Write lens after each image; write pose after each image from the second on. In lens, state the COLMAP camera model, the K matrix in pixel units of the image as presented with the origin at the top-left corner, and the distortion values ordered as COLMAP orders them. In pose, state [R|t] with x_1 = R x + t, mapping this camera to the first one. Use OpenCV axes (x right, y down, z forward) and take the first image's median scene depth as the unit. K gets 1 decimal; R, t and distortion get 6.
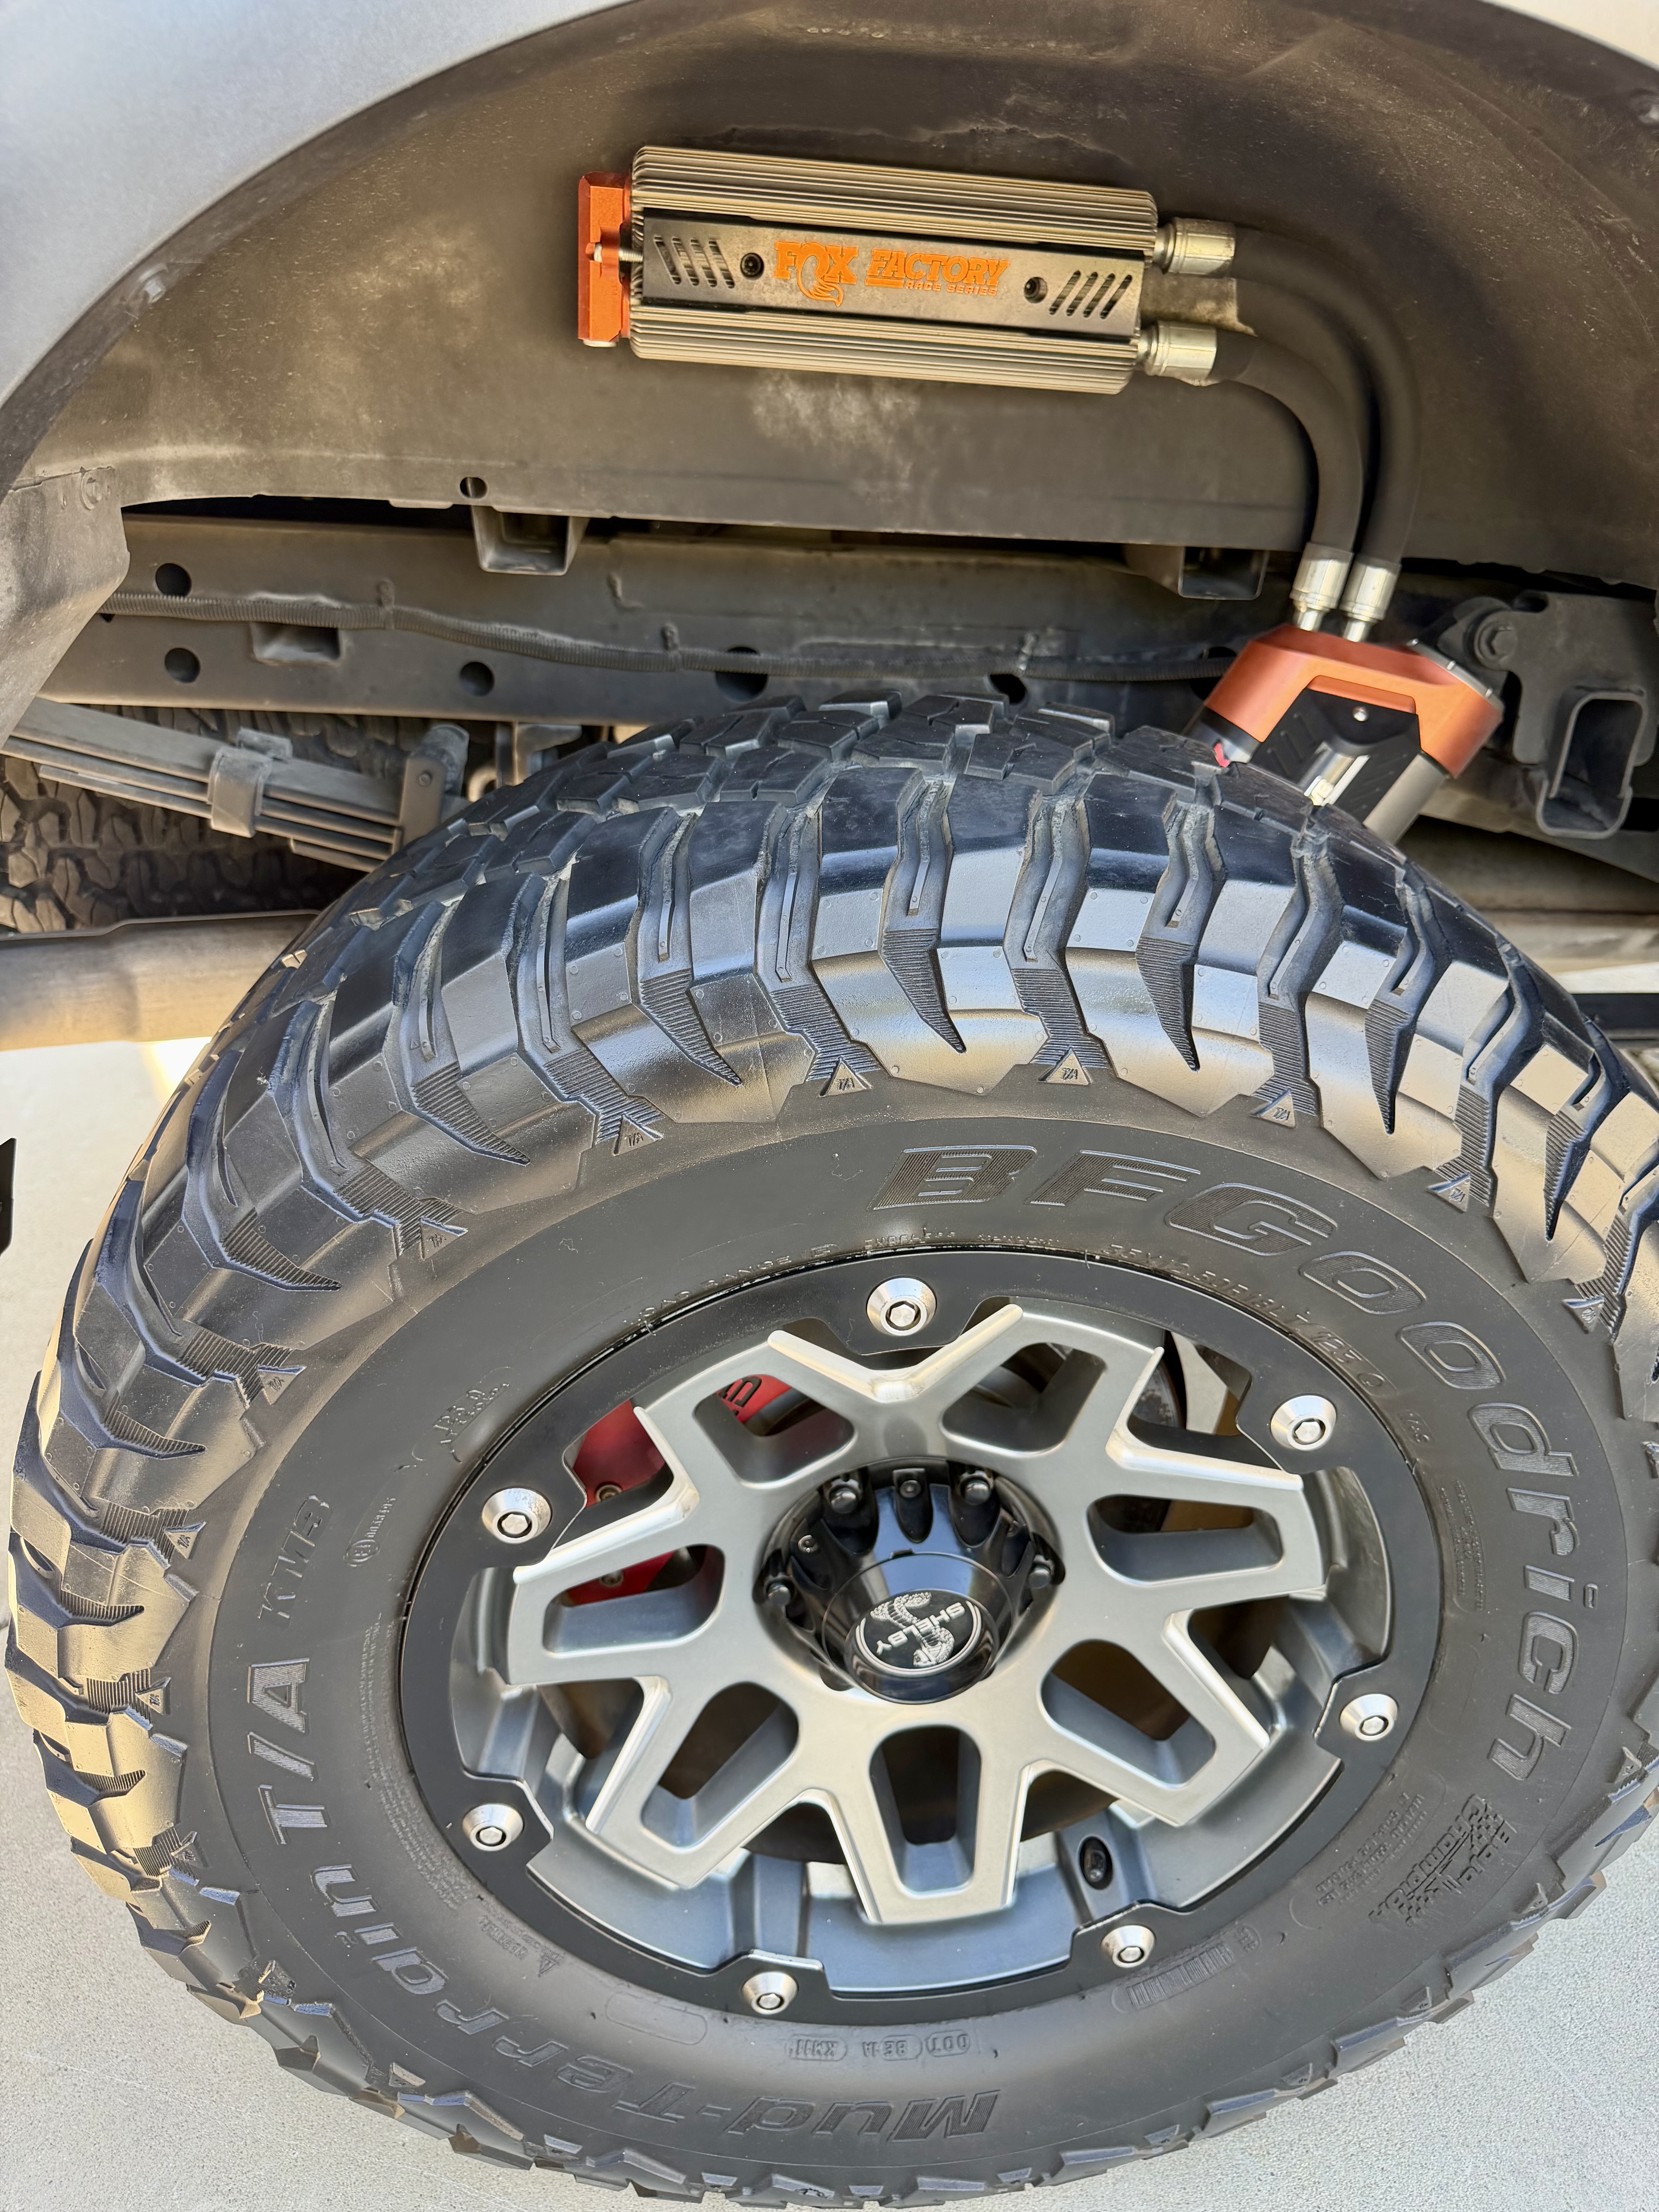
lens RADIAL K [[1579.8, 0, 829.6], [0, 1579.8, 1105.9], [0, 0, 1]] dist [0.037940, -0.047771]
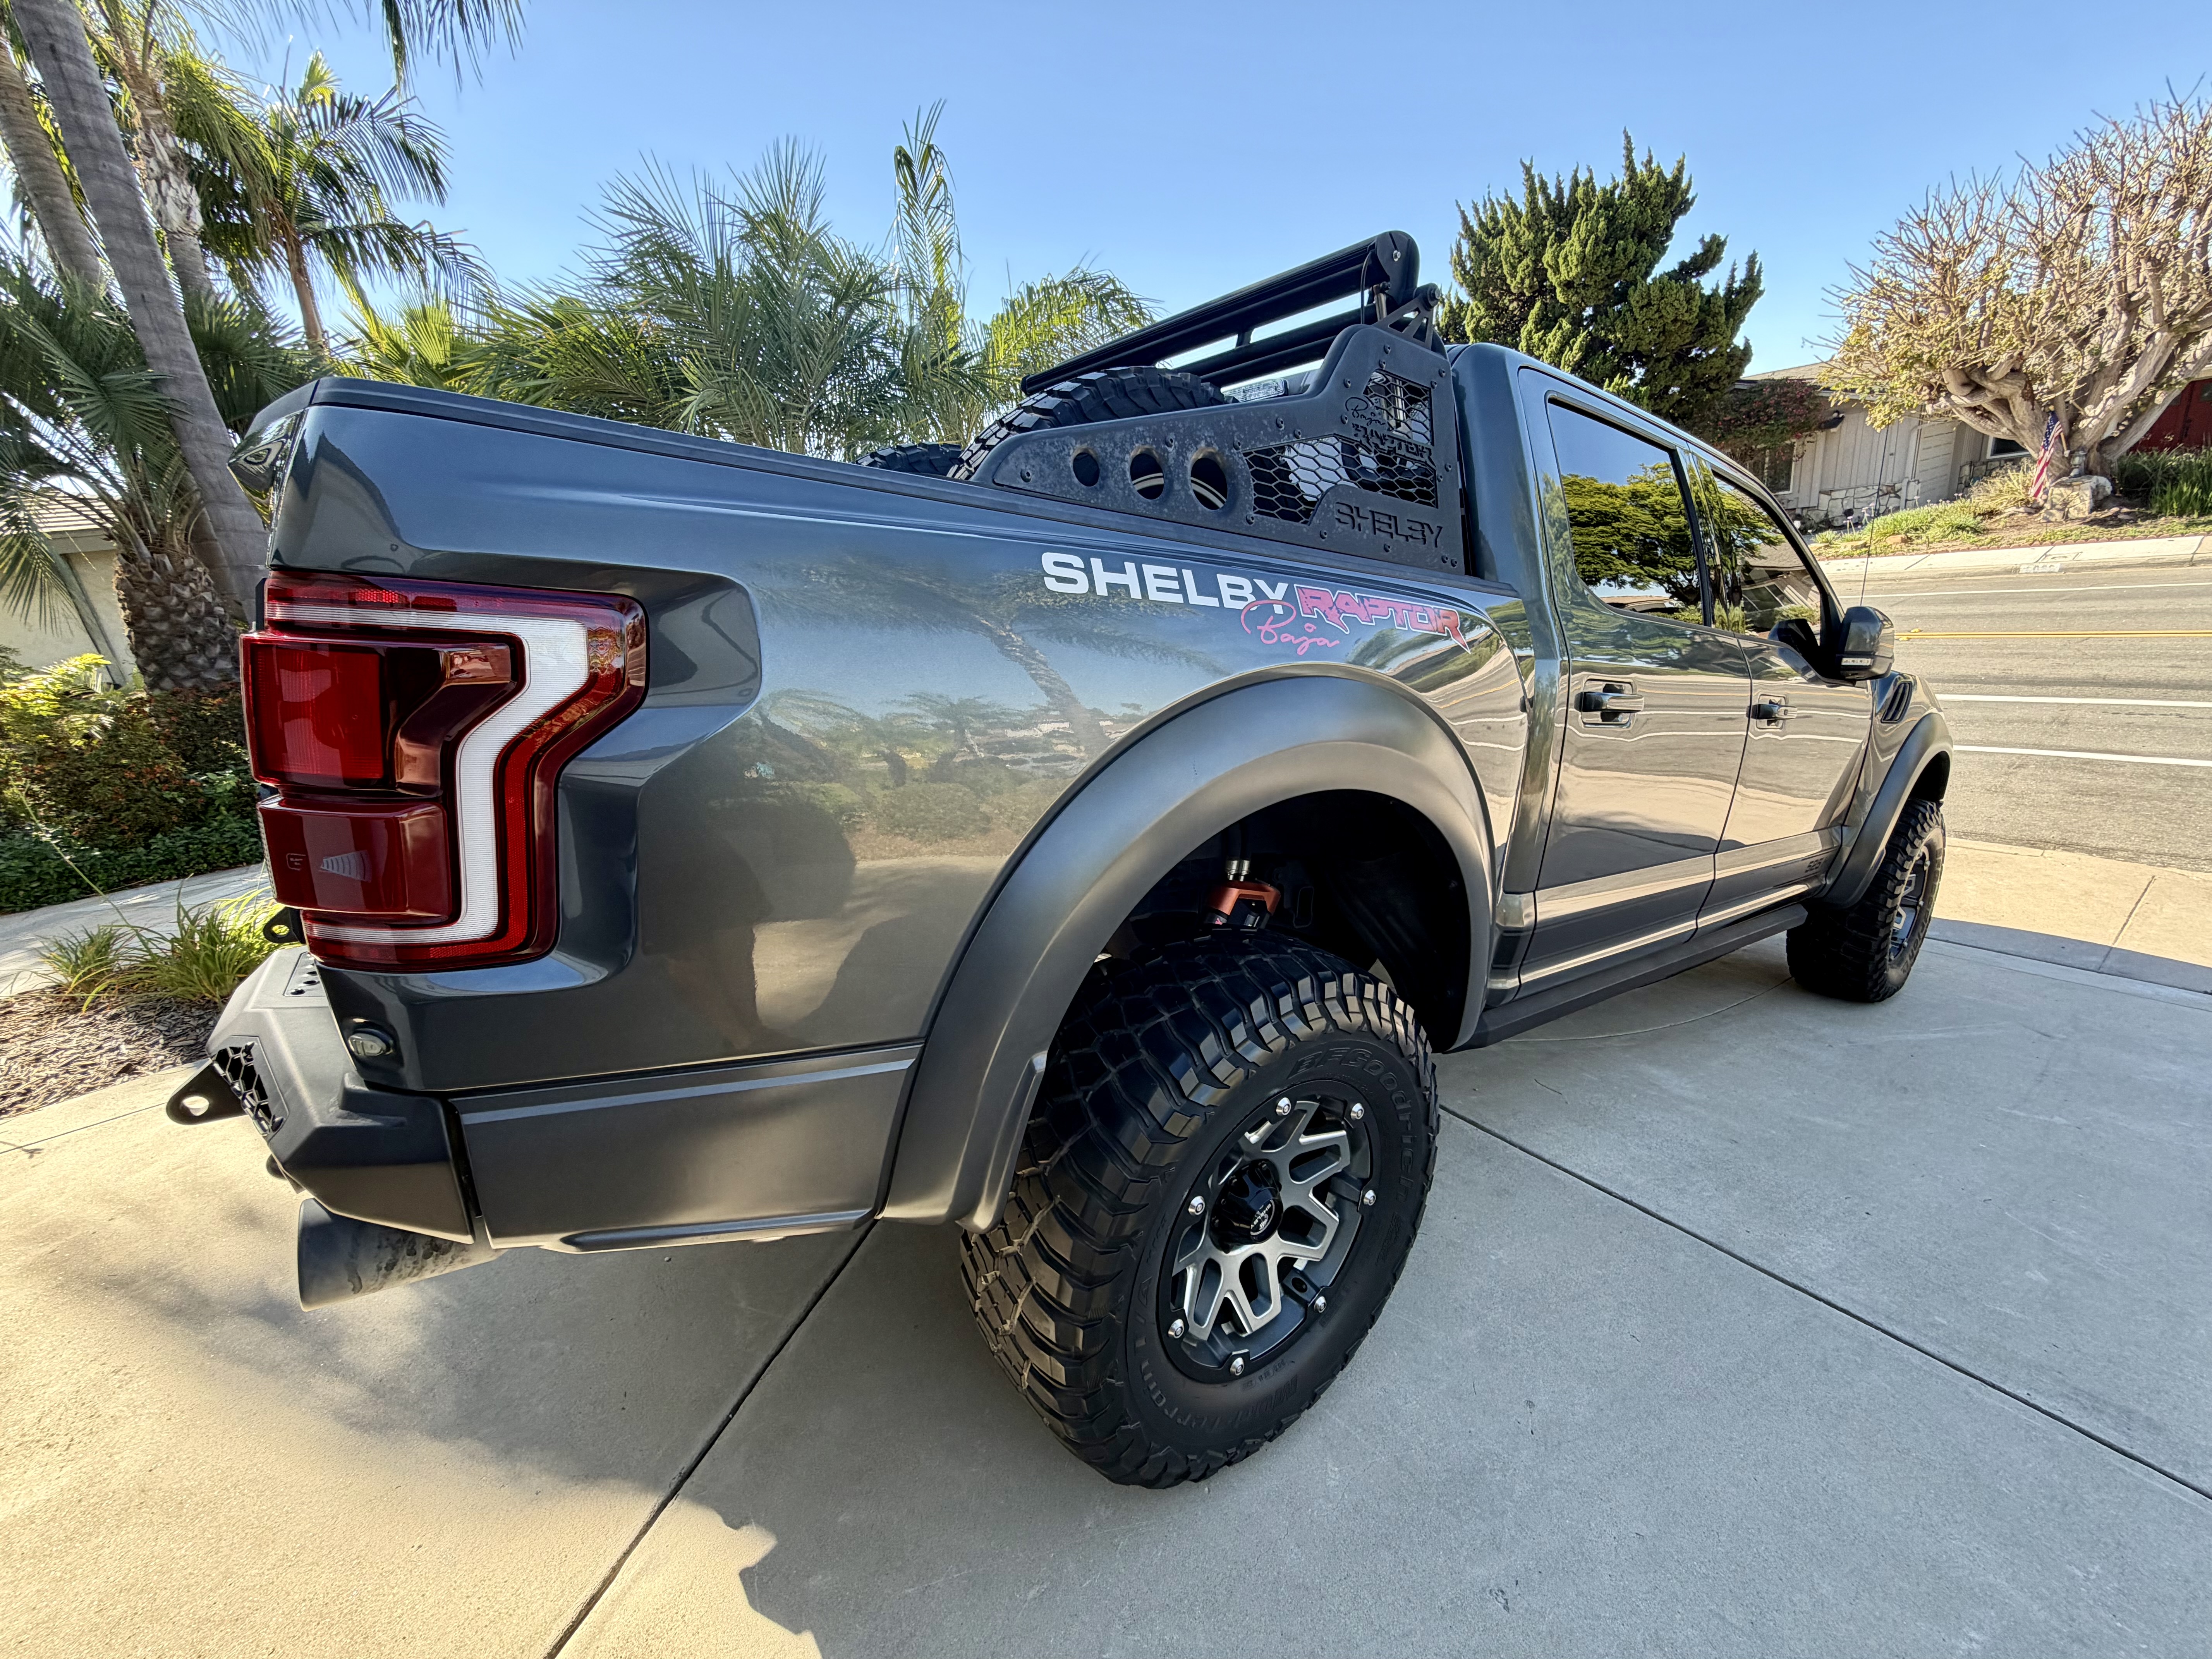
lens RADIAL K [[893.8, 0, 1097.8], [0, 893.8, 825.0], [0, 0, 1]] dist [0.001620, 0.000043]
pose [[0.848766, -0.102247, 0.518788, -1.003222], [0.217365, 0.961863, -0.166050, -0.185241], [-0.482025, 0.253704, 0.838622, -0.508253]]
